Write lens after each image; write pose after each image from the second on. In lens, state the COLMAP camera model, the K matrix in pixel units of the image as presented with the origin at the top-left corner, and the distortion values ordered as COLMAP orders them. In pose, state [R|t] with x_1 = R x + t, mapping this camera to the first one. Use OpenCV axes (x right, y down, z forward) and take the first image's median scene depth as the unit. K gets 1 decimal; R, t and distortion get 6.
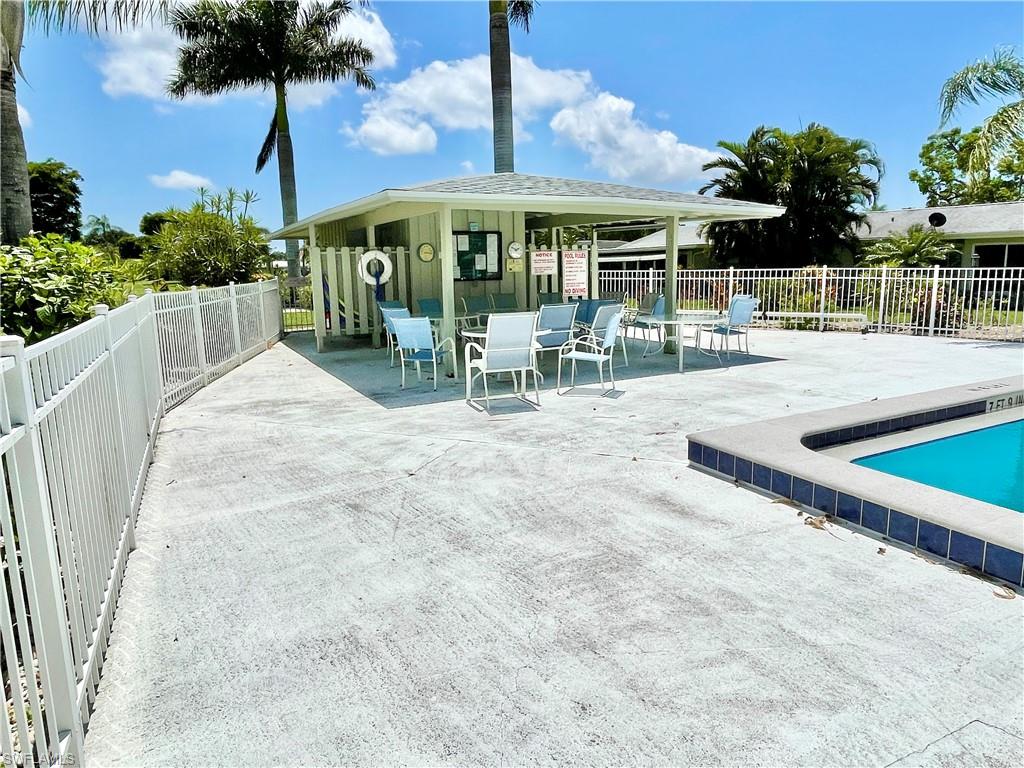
lens RADIAL K [[651.2, 0, 512.7], [0, 651.2, 381.8], [0, 0, 1]] dist [0.003866, 0.000099]
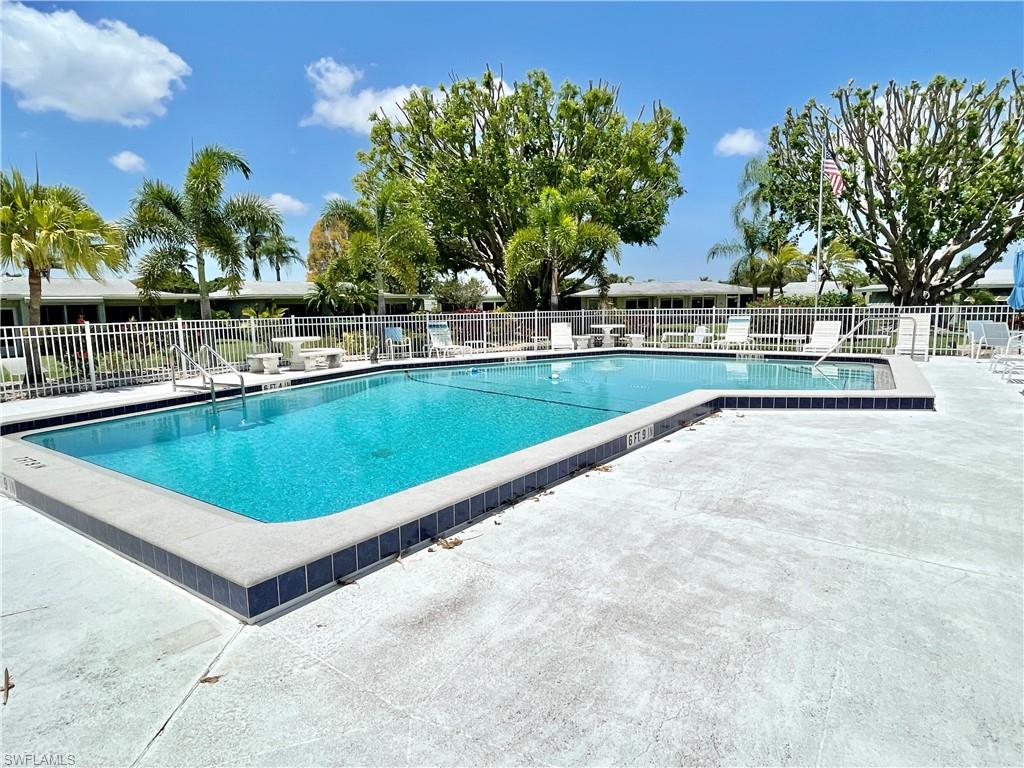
lens RADIAL K [[598.9, 0, 511.8], [0, 598.9, 385.0], [0, 0, 1]] dist [-0.000942, 0.000425]
pose [[-0.458842, -0.092217, 0.883720, -0.495724], [0.182653, 0.963568, 0.195385, -0.241732], [-0.869541, 0.251065, -0.425281, 1.426484]]
